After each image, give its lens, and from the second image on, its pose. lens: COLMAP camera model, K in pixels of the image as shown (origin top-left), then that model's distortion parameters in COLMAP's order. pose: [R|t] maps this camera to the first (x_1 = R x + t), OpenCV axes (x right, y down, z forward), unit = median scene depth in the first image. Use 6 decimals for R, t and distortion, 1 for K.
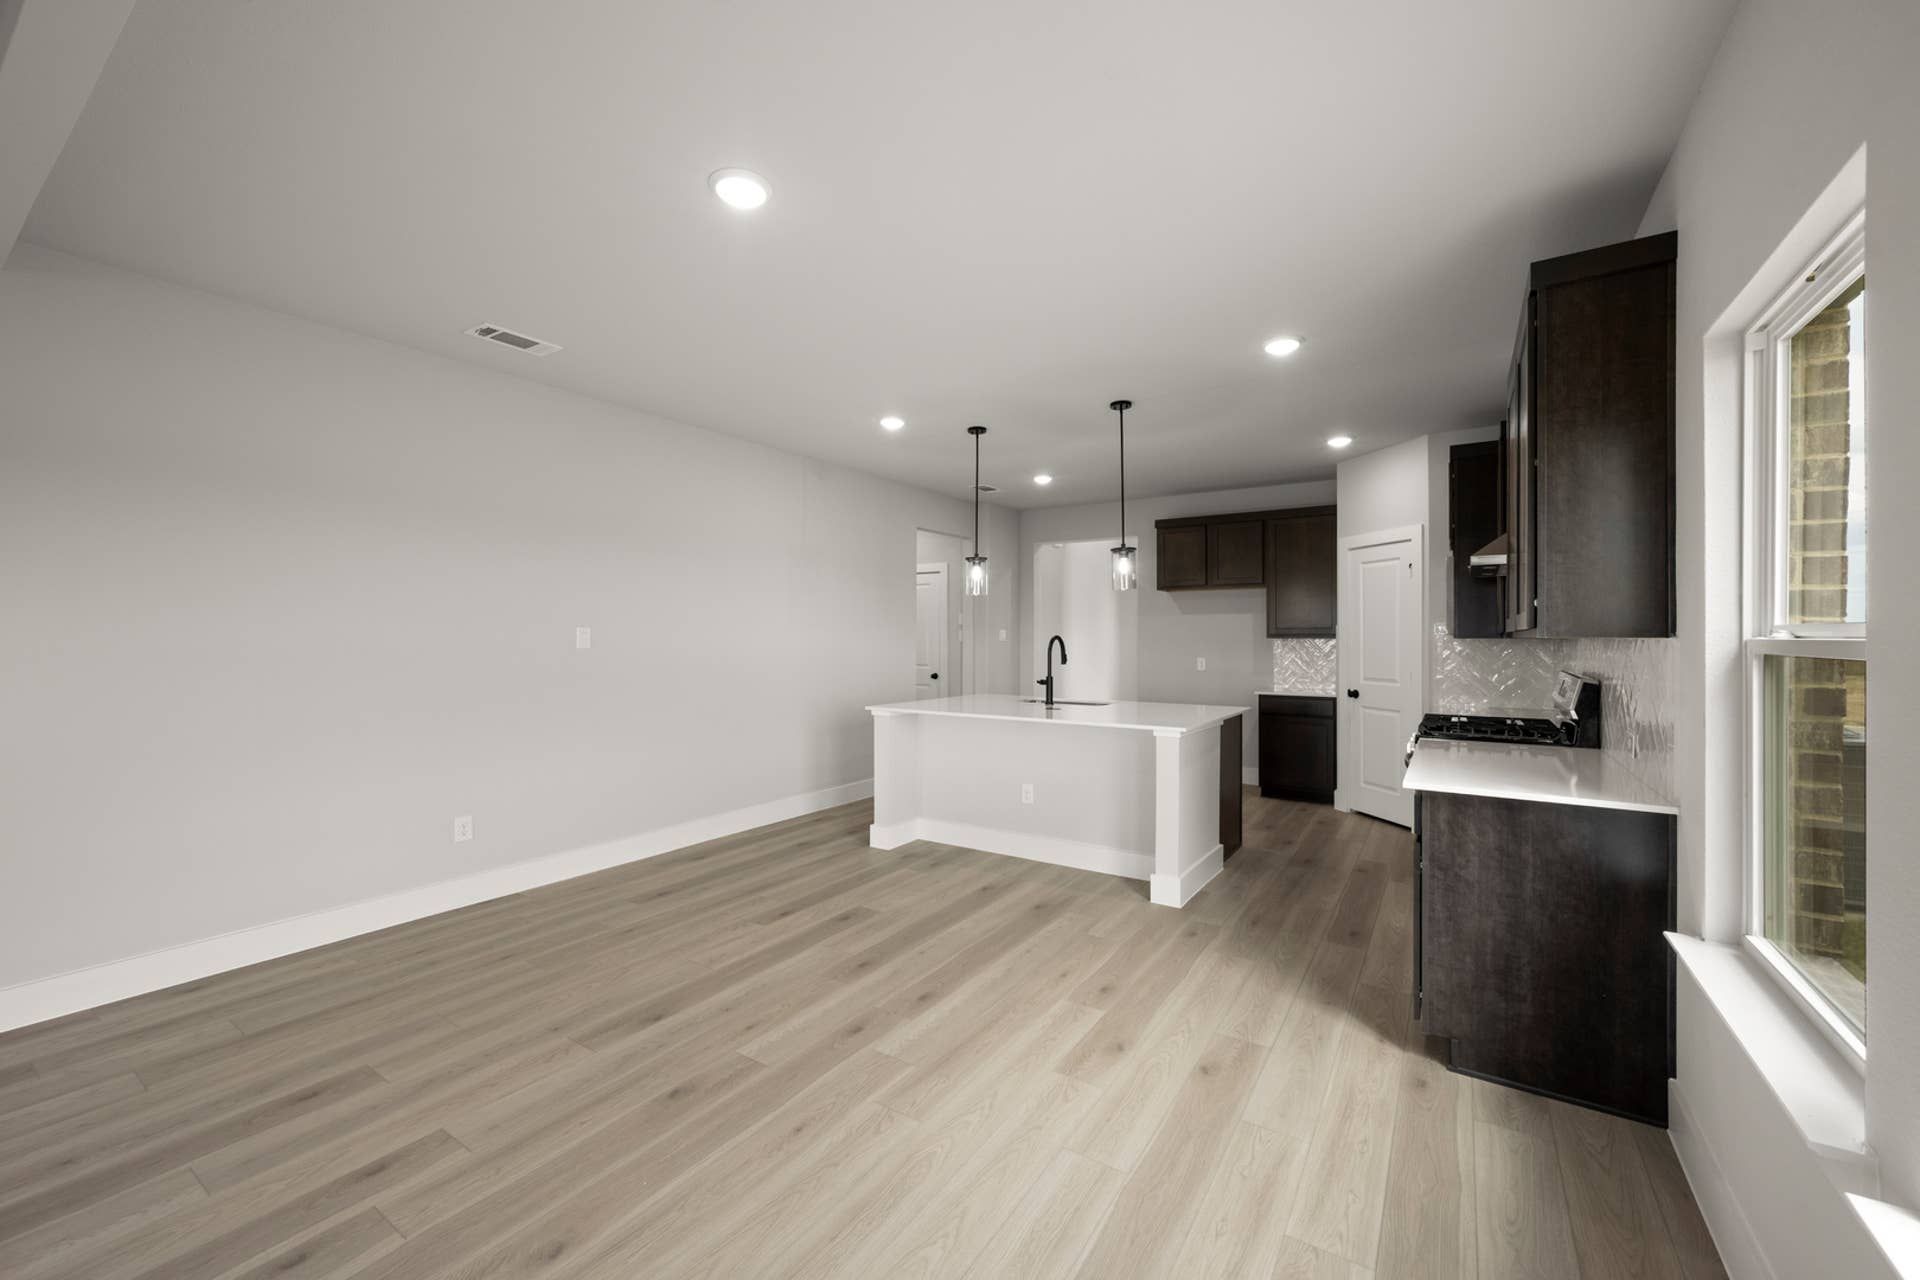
lens RADIAL K [[755.1, 0, 965.0], [0, 755.1, 635.4], [0, 0, 1]] dist [0.000998, 0.000153]
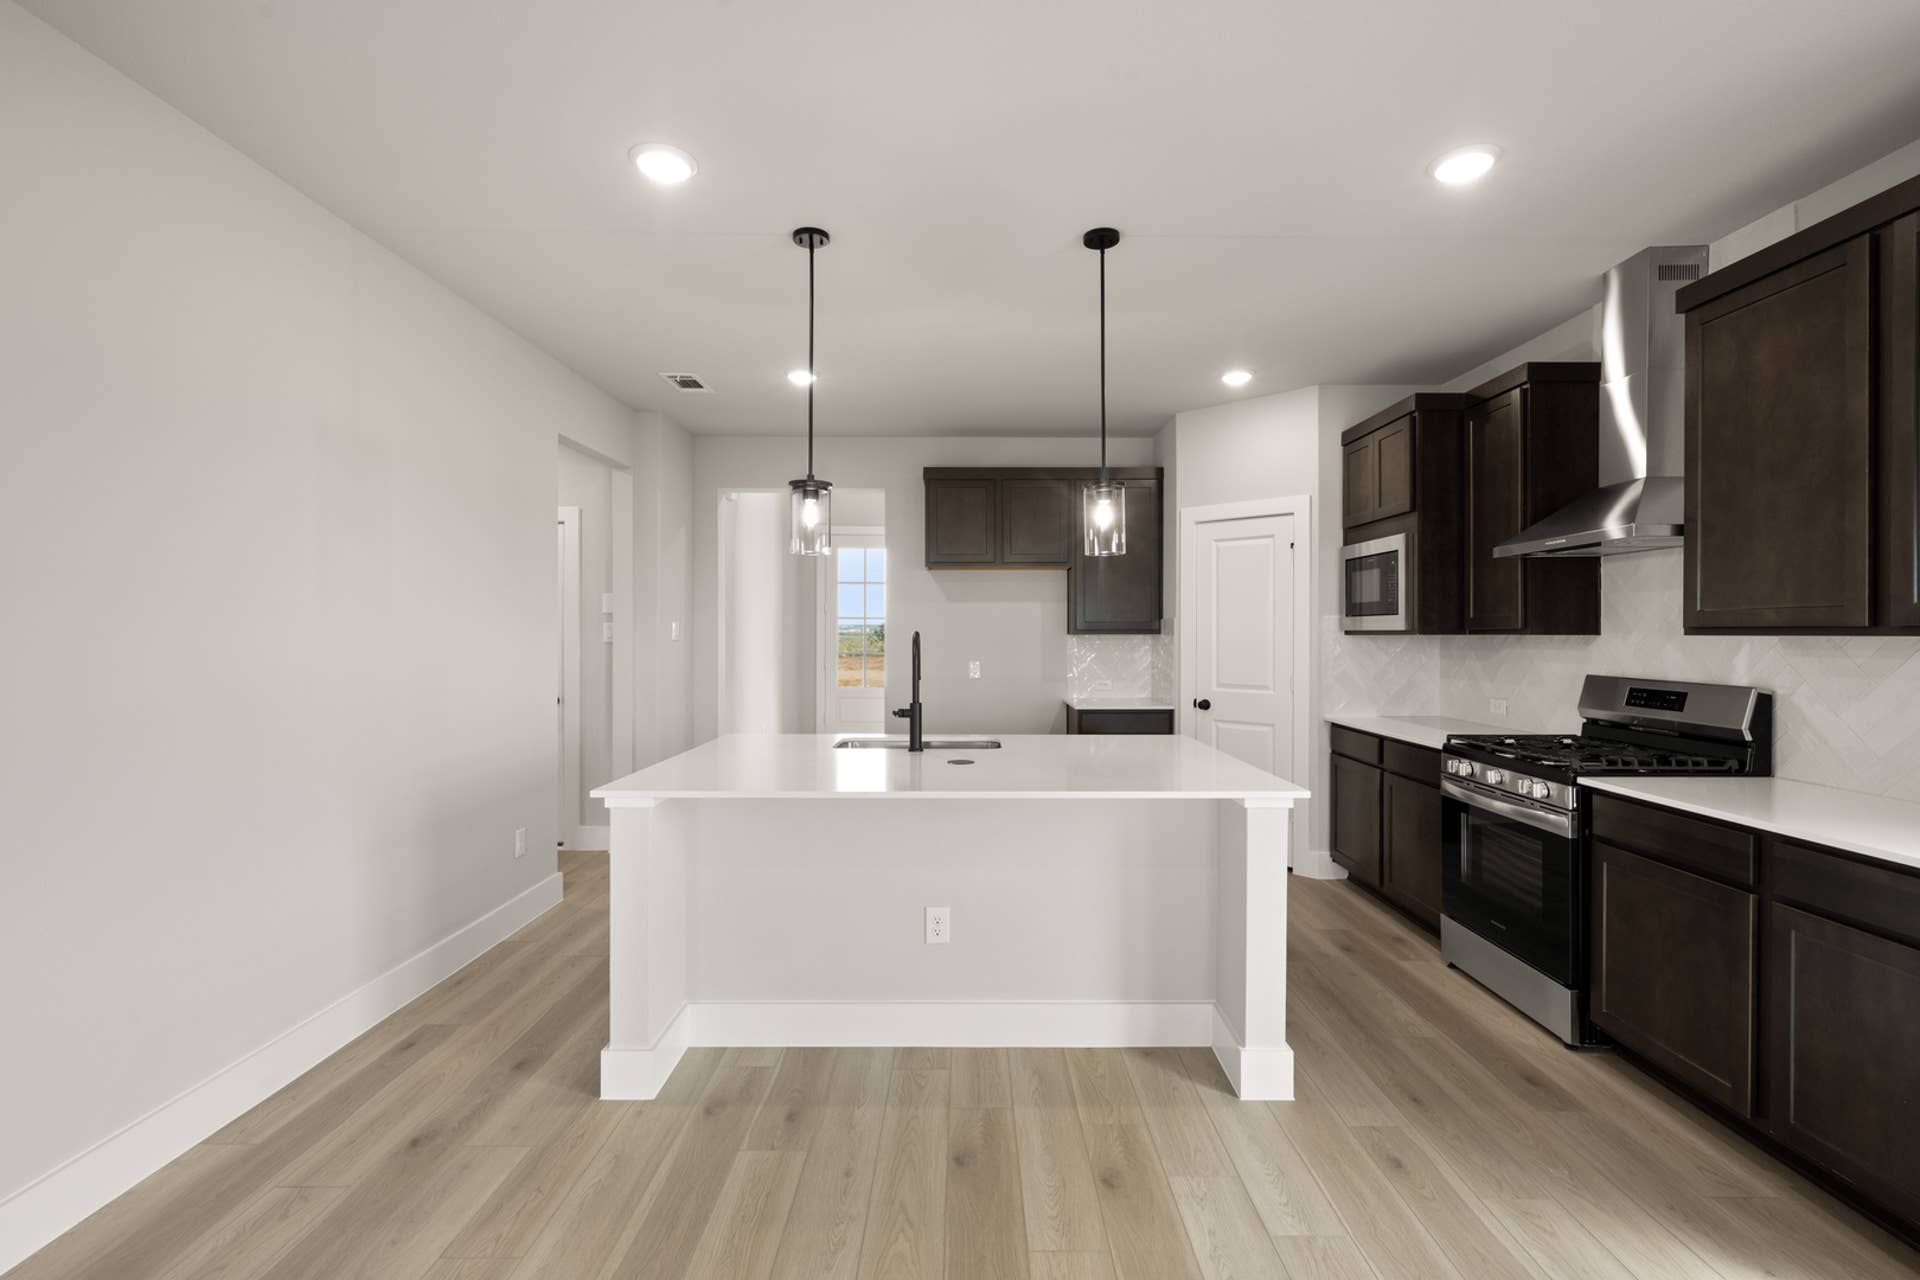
lens RADIAL K [[852.8, 0, 967.3], [0, 852.8, 635.7], [0, 0, 1]] dist [0.001582, 0.000415]
pose [[0.837028, -0.002680, 0.547153, -0.236896], [-0.001324, 0.999975, 0.006924, -0.001360], [-0.547158, -0.006520, 0.837004, 0.487747]]
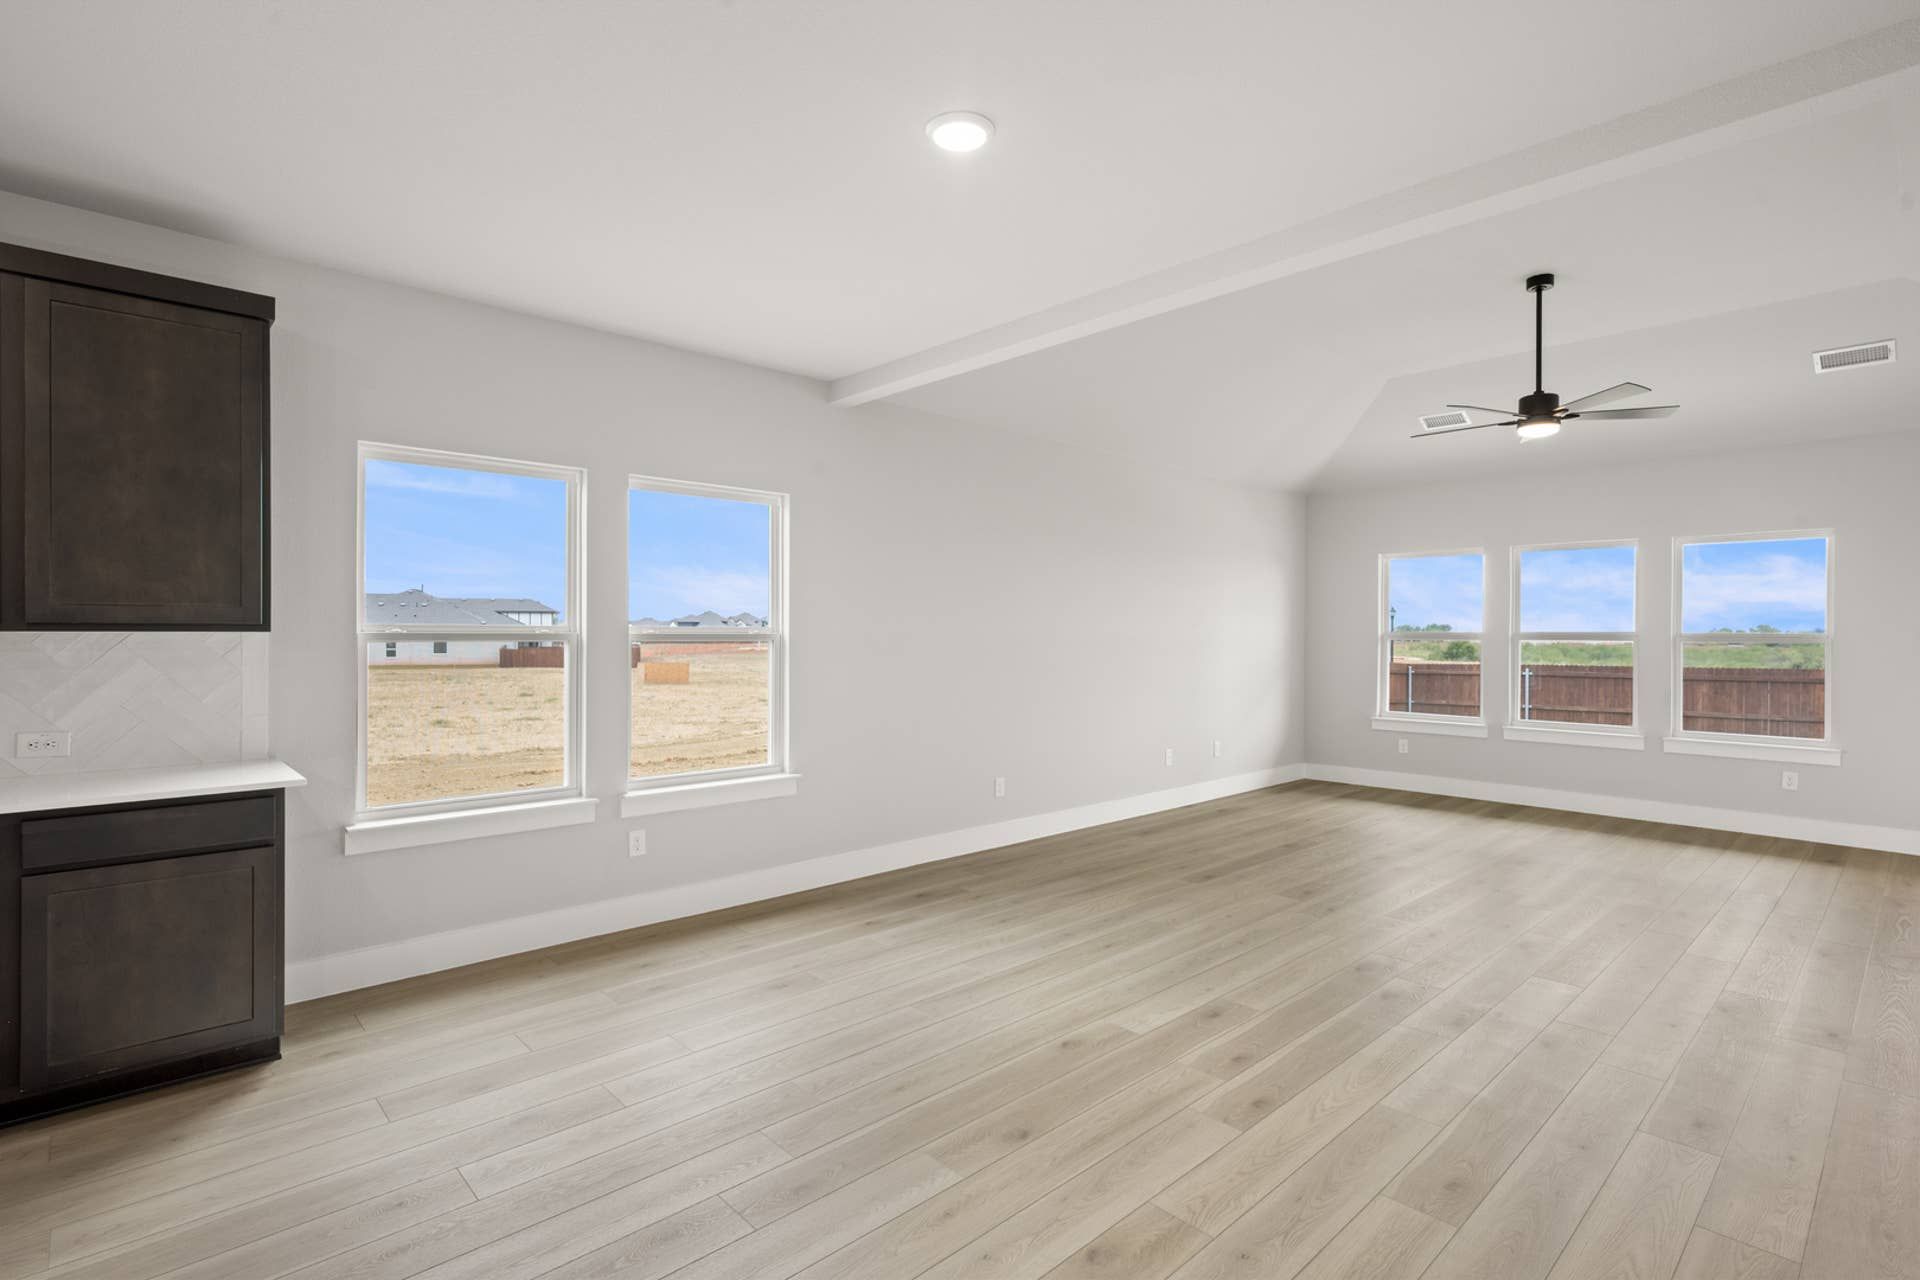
lens RADIAL K [[917.5, 0, 966.0], [0, 917.5, 636.0], [0, 0, 1]] dist [0.000167, 0.000018]
pose [[-0.972443, -0.006400, 0.233054, -0.280118], [-0.005749, 0.999977, 0.003473, -0.000797], [-0.233071, 0.002038, -0.972457, 1.032241]]
